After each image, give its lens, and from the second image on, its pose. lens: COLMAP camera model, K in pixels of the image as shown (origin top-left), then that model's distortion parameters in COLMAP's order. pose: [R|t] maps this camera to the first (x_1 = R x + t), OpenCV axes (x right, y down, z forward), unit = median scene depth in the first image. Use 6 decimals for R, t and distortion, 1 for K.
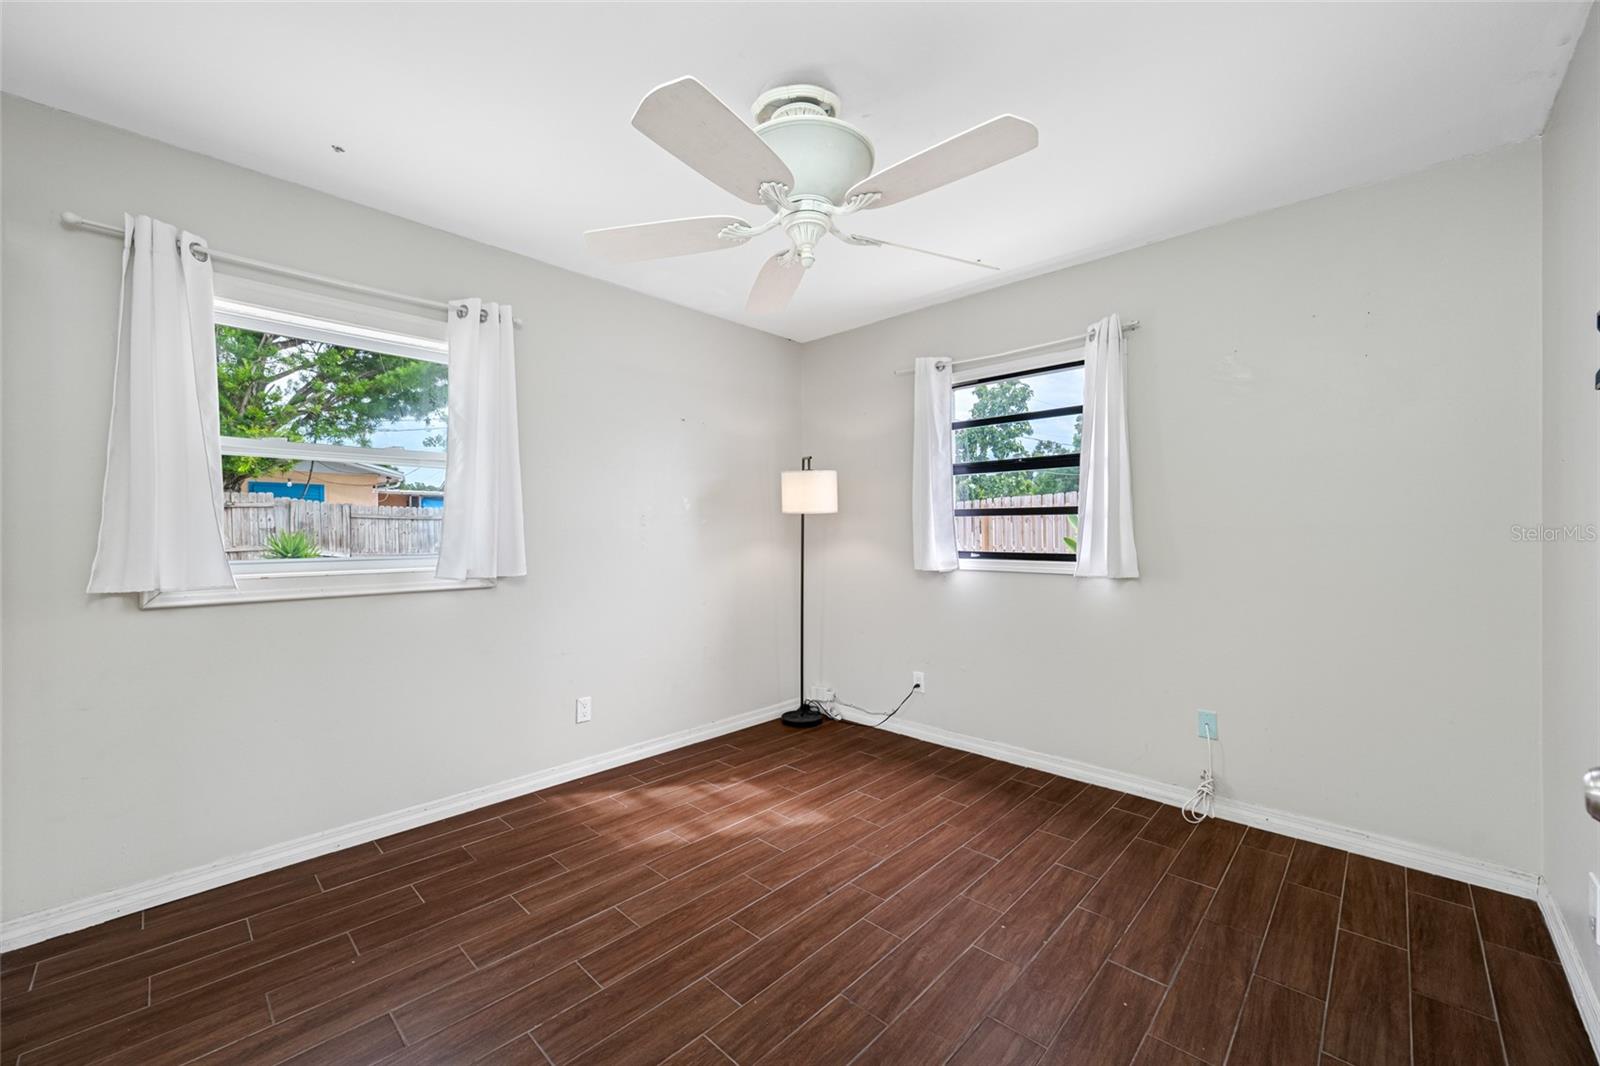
lens RADIAL K [[633.5, 0, 797.9], [0, 633.5, 529.7], [0, 0, 1]] dist [0.001275, 0.000663]
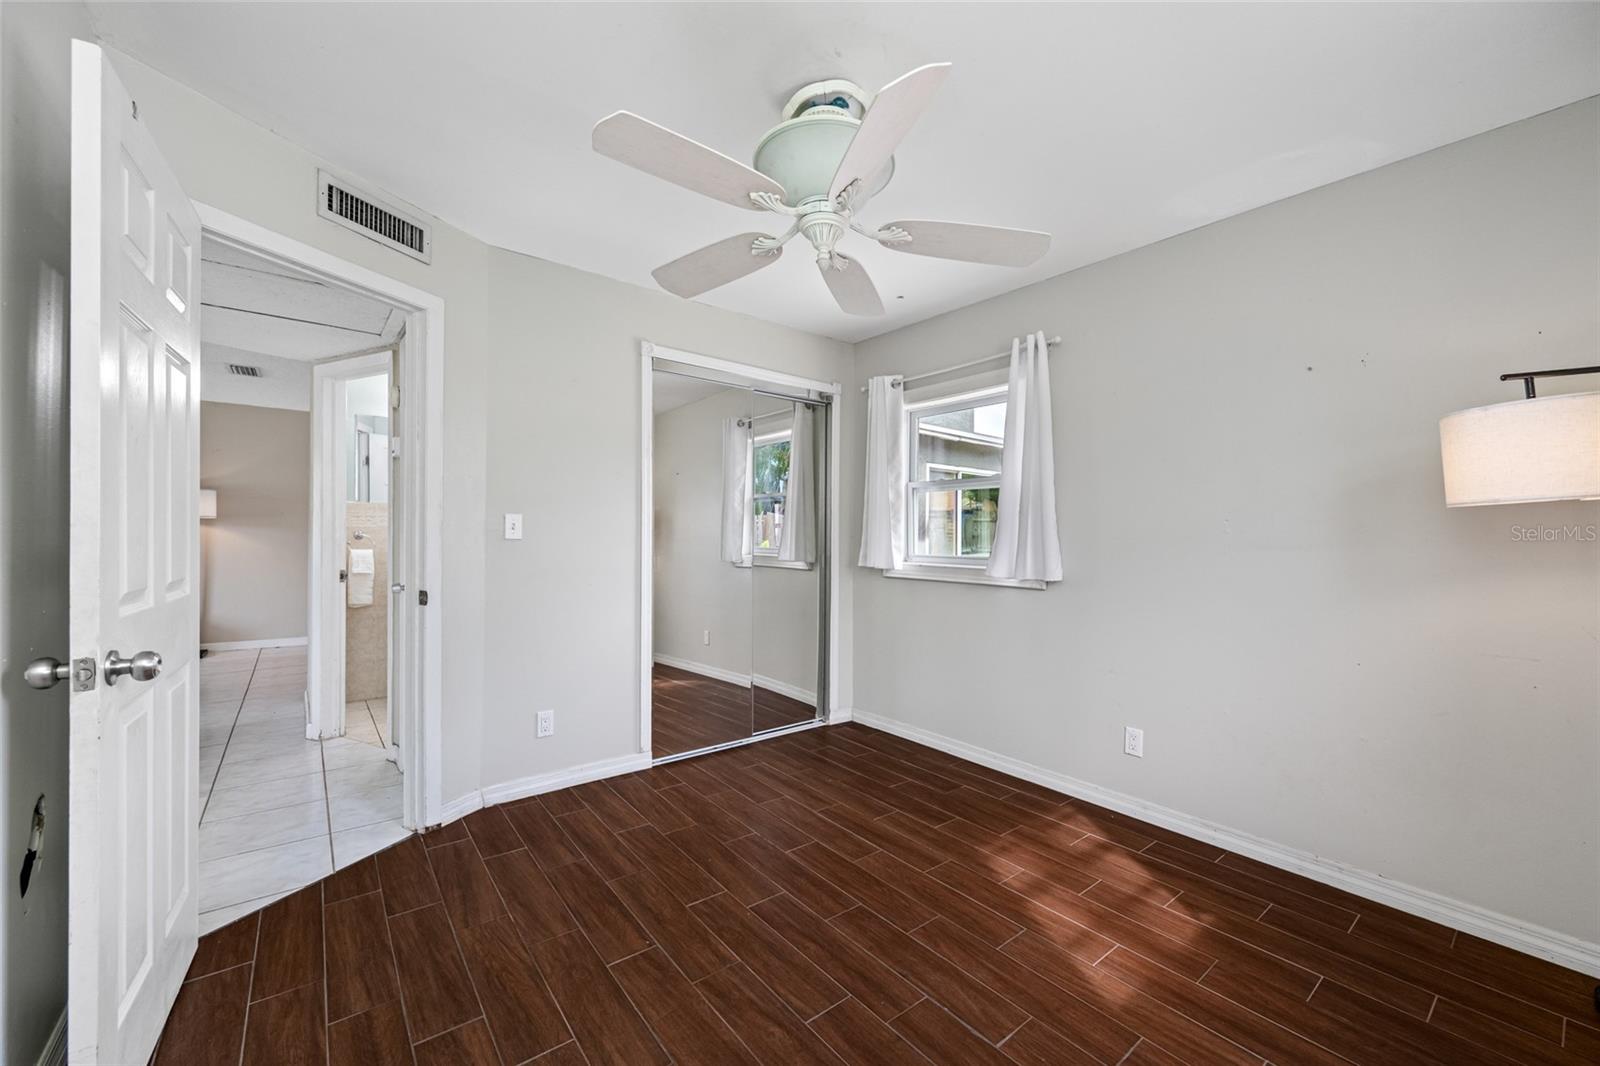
lens RADIAL K [[633.5, 0, 807.8], [0, 633.5, 544.1], [0, 0, 1]] dist [0.001275, 0.000663]
pose [[-0.136390, 0.011891, -0.990584, 0.741200], [-0.008017, 0.999882, 0.013106, 0.000777], [0.990623, 0.009729, -0.136278, 0.829346]]
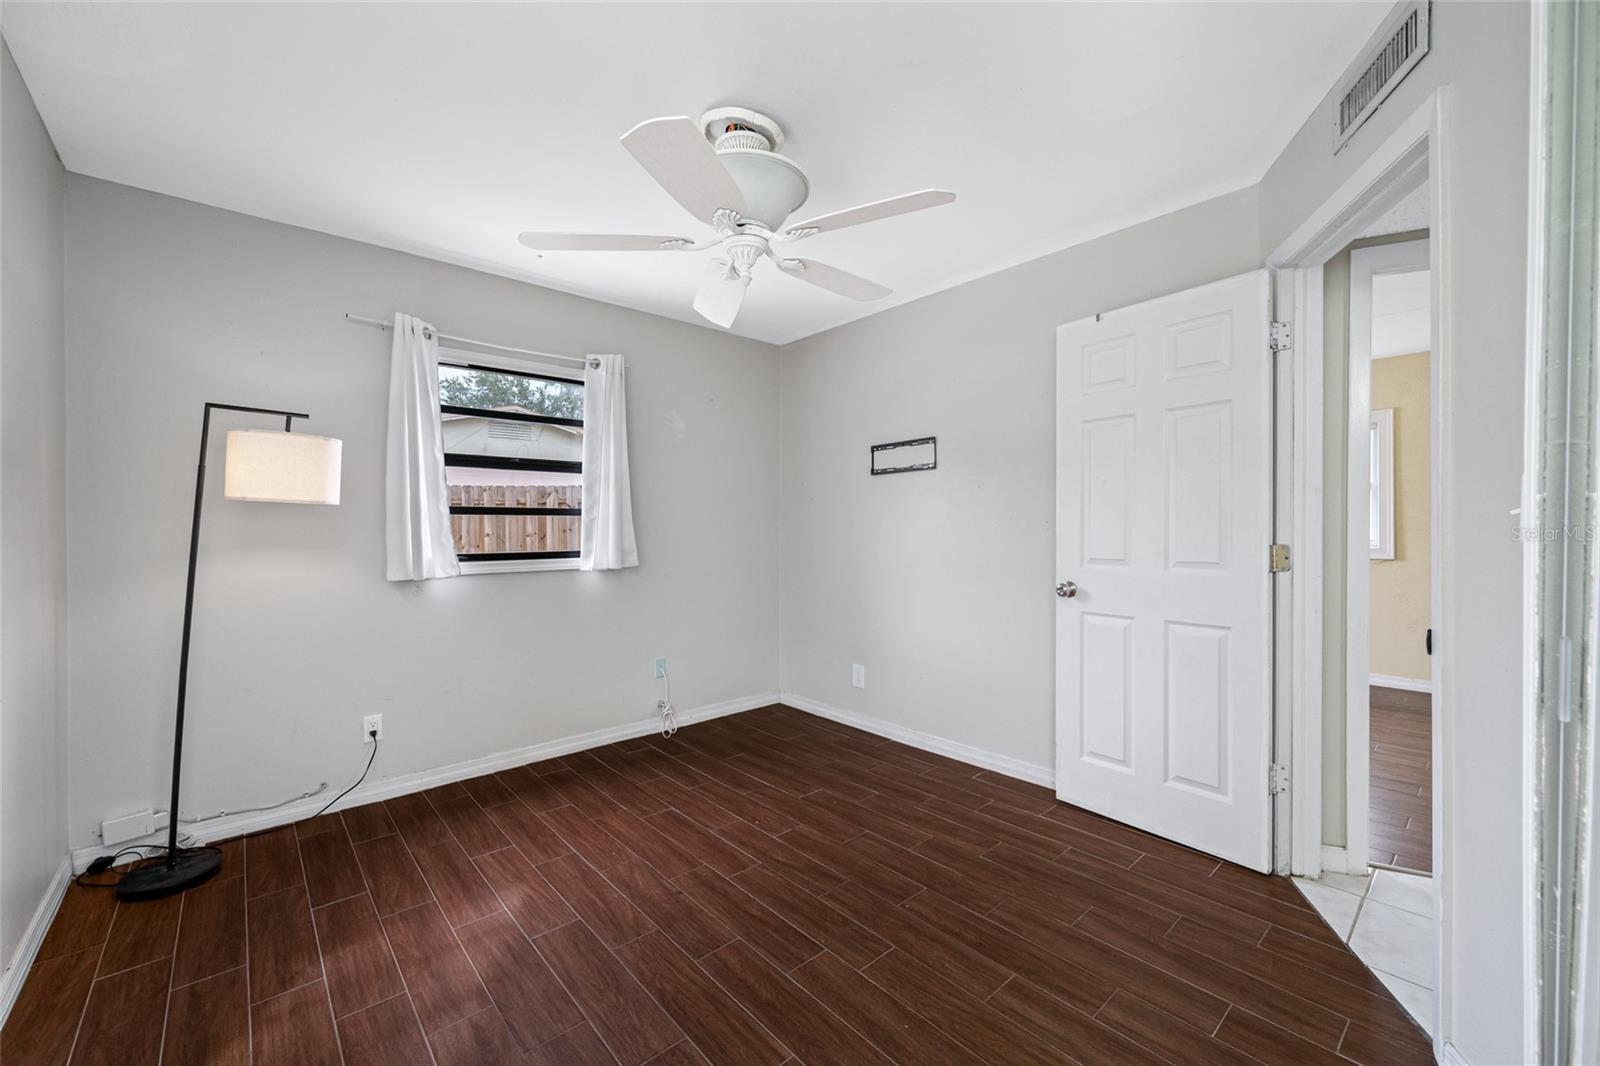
lens RADIAL K [[633.5, 0, 805.2], [0, 633.5, 530.1], [0, 0, 1]] dist [0.001275, 0.000663]
pose [[0.073287, -0.000892, 0.997311, -0.785709], [0.002178, 0.999997, 0.000734, 0.000693], [-0.997309, 0.002118, 0.073288, 0.614238]]
